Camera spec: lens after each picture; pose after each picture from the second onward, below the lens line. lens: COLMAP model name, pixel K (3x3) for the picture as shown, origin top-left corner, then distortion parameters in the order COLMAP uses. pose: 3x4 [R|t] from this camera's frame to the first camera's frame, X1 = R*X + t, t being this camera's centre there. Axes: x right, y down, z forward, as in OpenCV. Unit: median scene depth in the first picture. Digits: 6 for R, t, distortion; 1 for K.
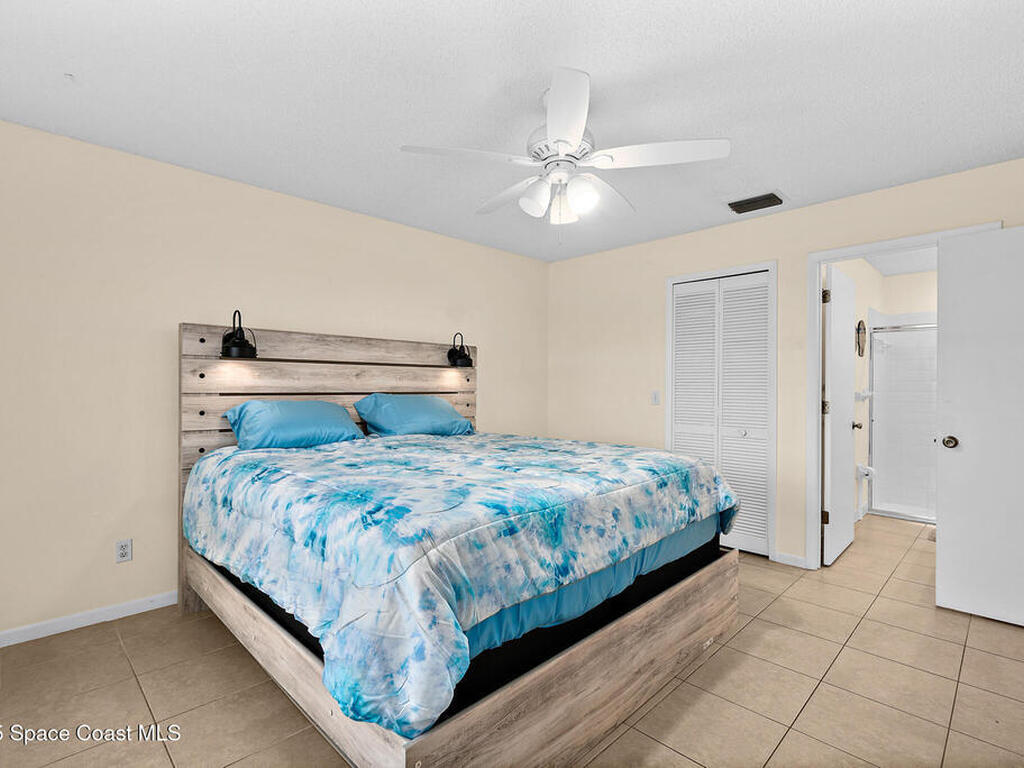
lens RADIAL K [[506.6, 0, 511.3], [0, 506.6, 381.3], [0, 0, 1]] dist [-0.007425, -0.000045]
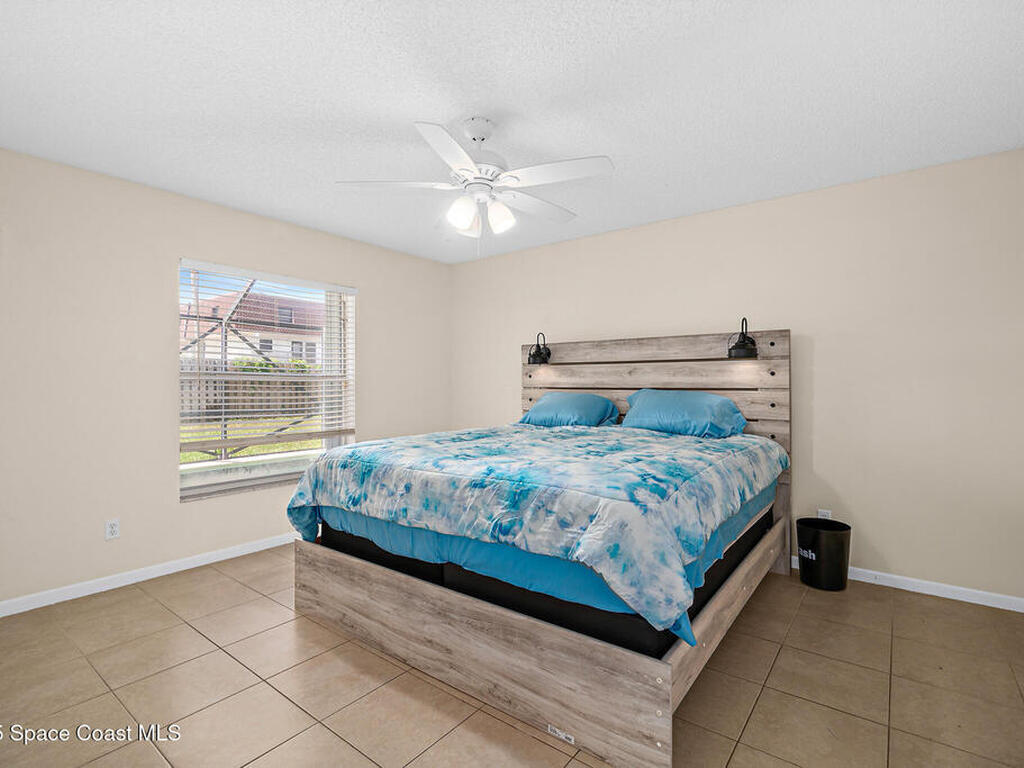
lens RADIAL K [[506.6, 0, 511.3], [0, 506.6, 381.3], [0, 0, 1]] dist [-0.007425, -0.000045]
pose [[0.118459, -0.009321, -0.992915, 0.828902], [0.011898, 0.999897, -0.007967, 0.013860], [0.992888, -0.010870, 0.118558, 0.639051]]
